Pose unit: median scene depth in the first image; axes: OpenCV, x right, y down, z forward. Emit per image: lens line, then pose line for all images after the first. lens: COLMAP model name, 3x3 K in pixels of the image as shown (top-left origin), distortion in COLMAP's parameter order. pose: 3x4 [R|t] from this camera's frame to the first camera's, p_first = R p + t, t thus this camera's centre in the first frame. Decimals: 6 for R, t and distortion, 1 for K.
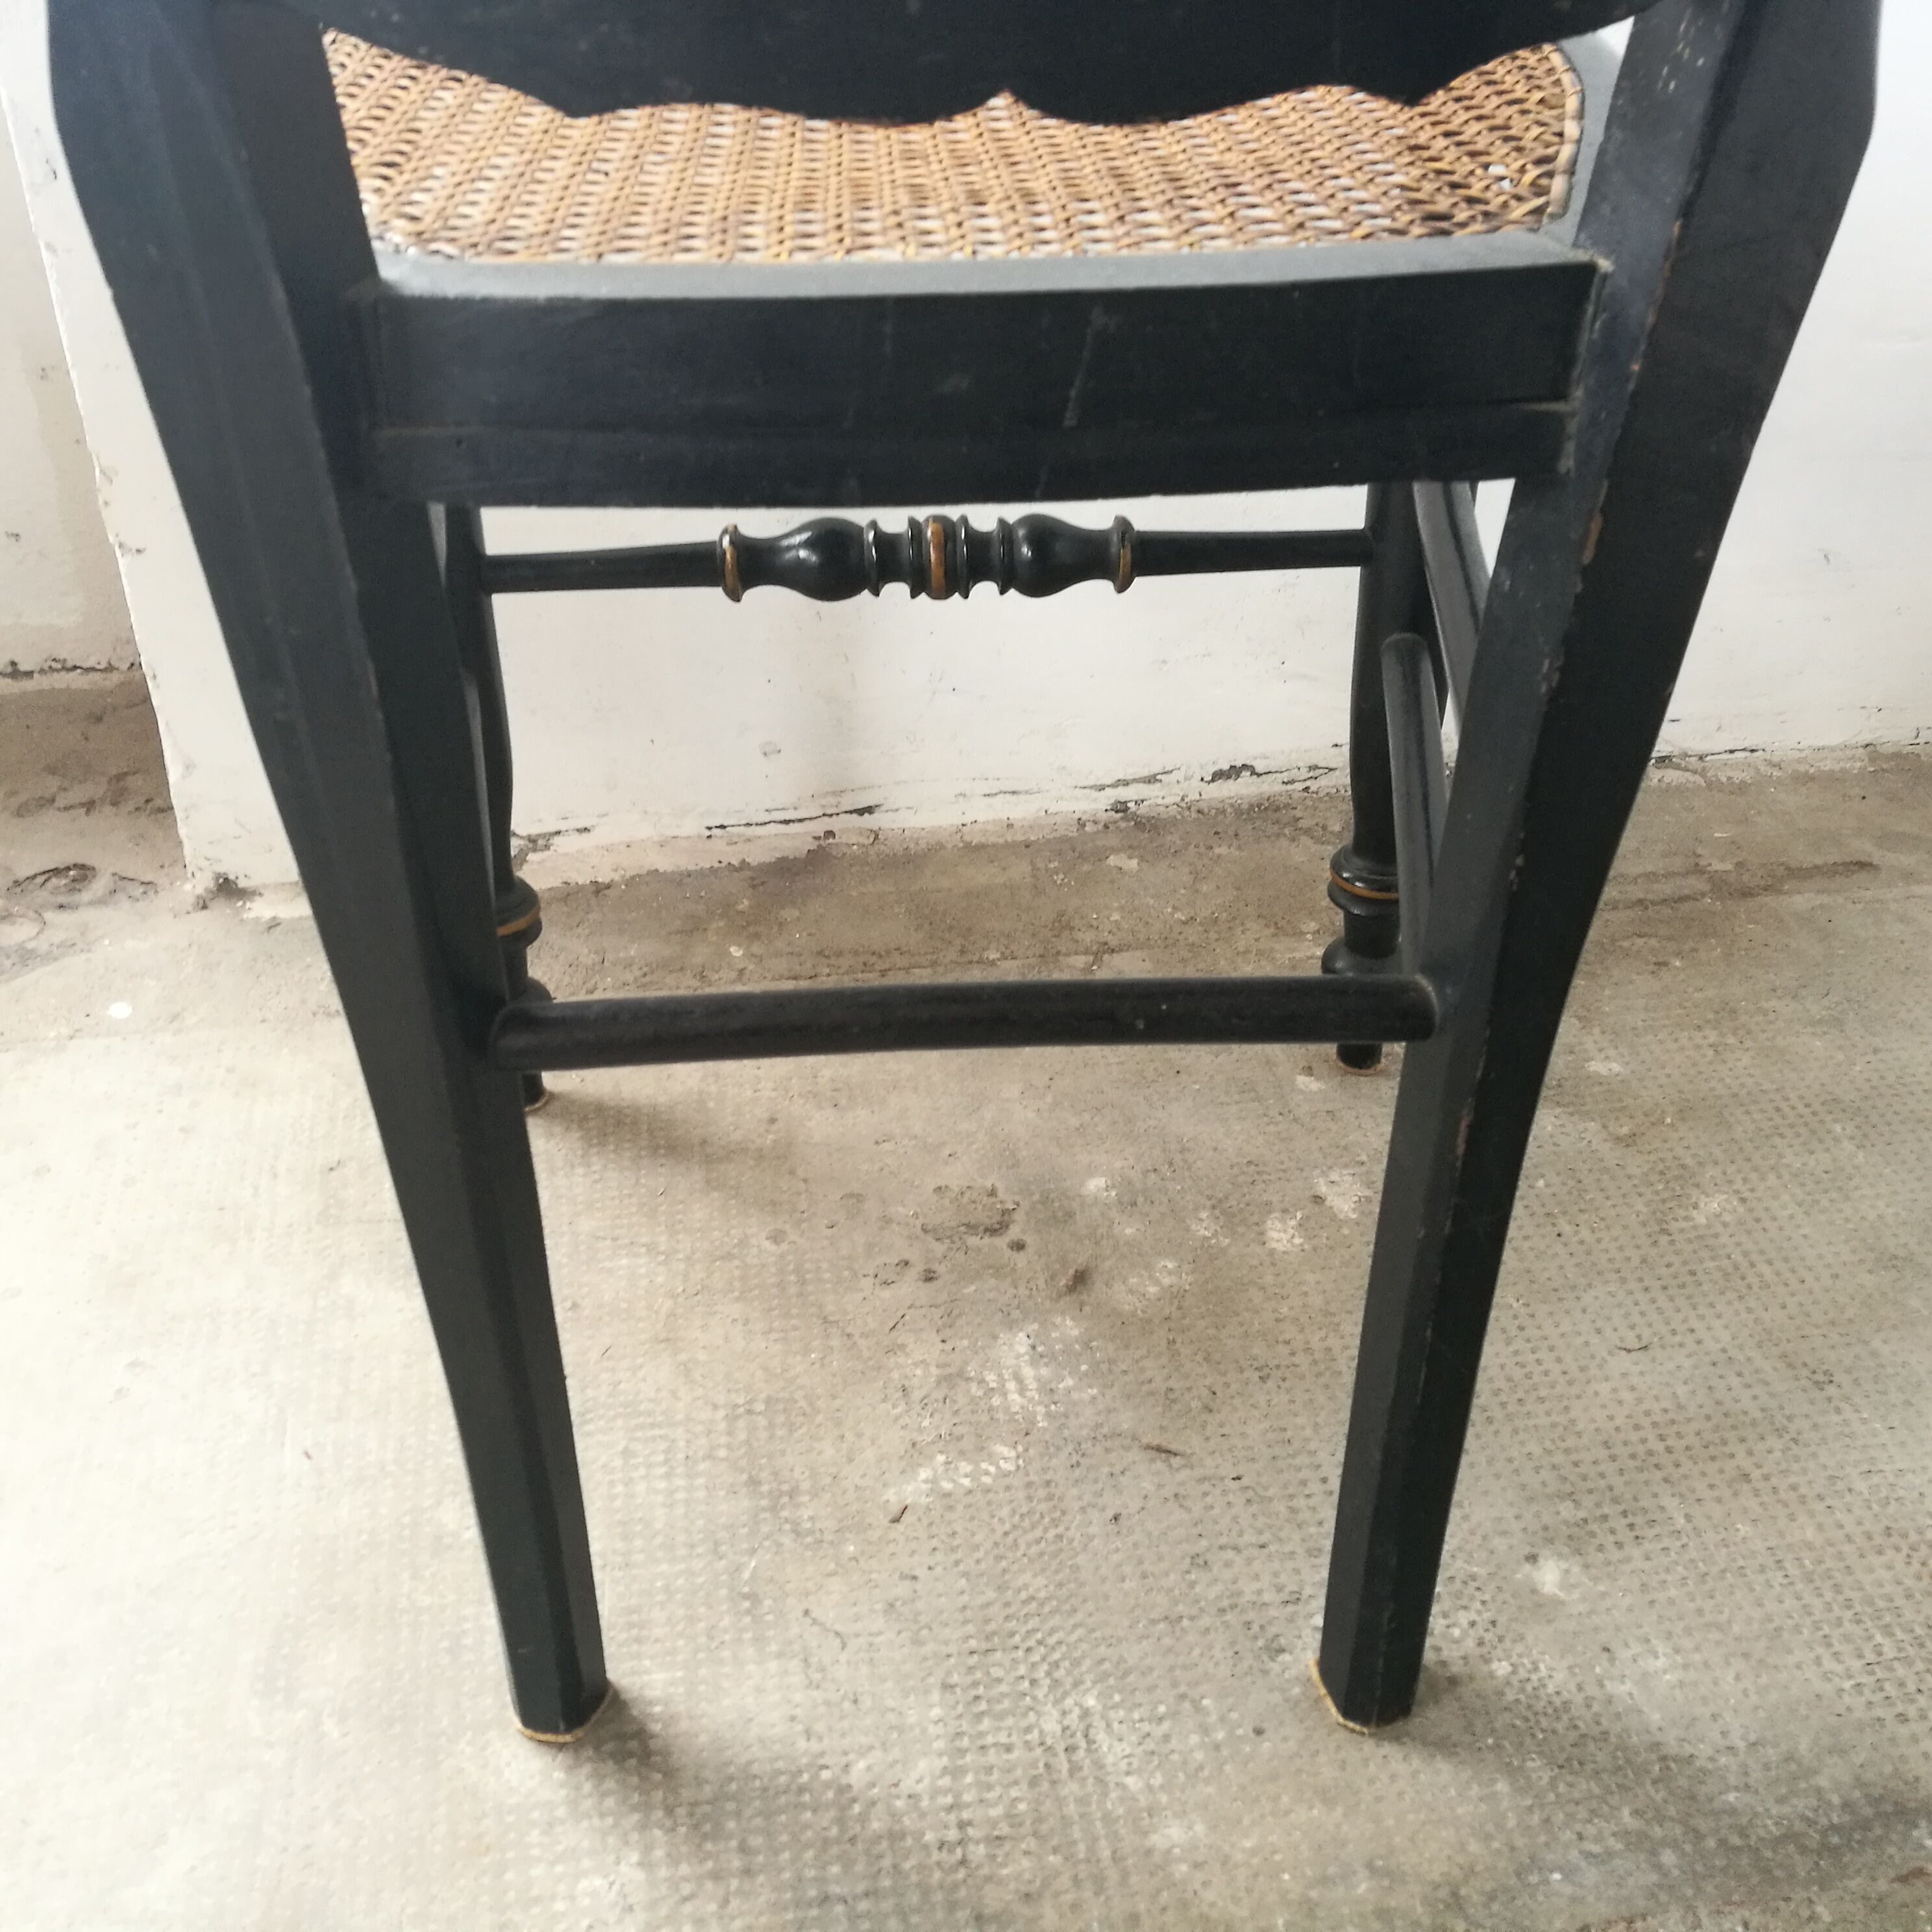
lens RADIAL K [[2054.0, 0, 974.6], [0, 2054.0, 913.9], [0, 0, 1]] dist [0.167972, -0.543333]
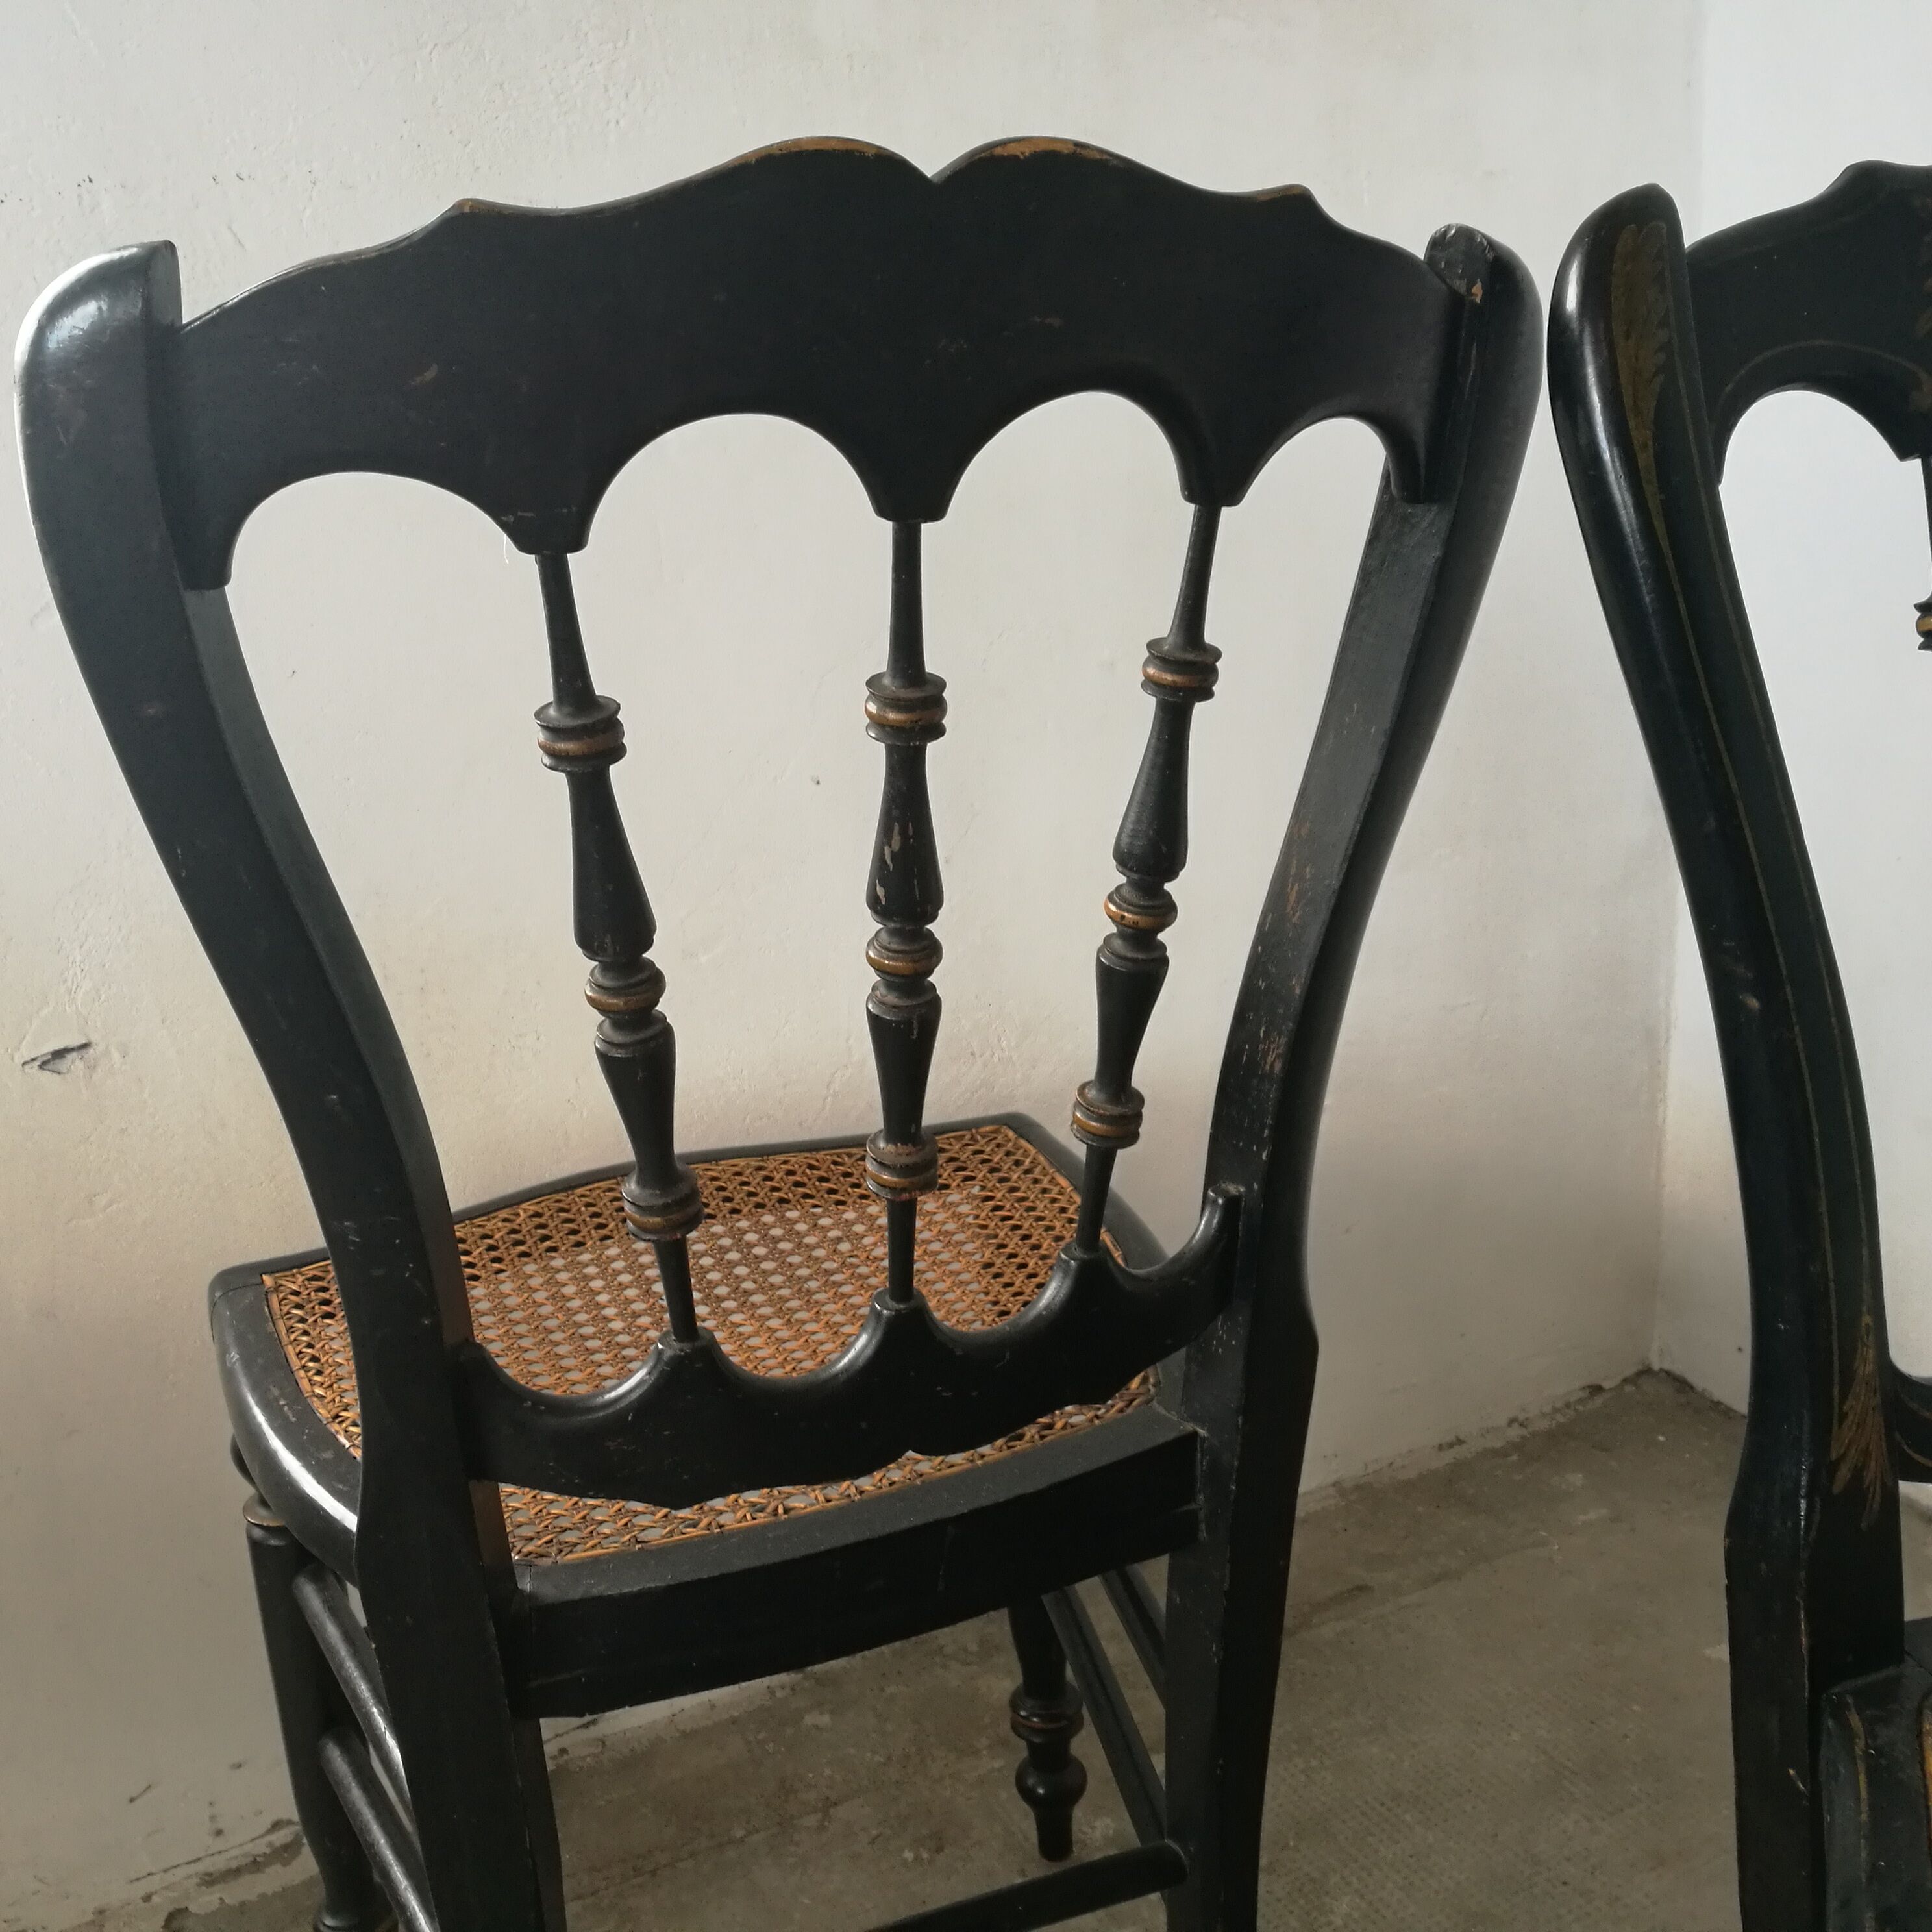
lens RADIAL K [[2060.6, 0, 931.9], [0, 2060.6, 961.5], [0, 0, 1]] dist [-0.021064, 0.001066]
pose [[0.951775, -0.142306, 0.271797, -0.136666], [0.218634, 0.936113, -0.275484, -0.101098], [-0.215230, 0.321623, 0.922082, -0.285653]]
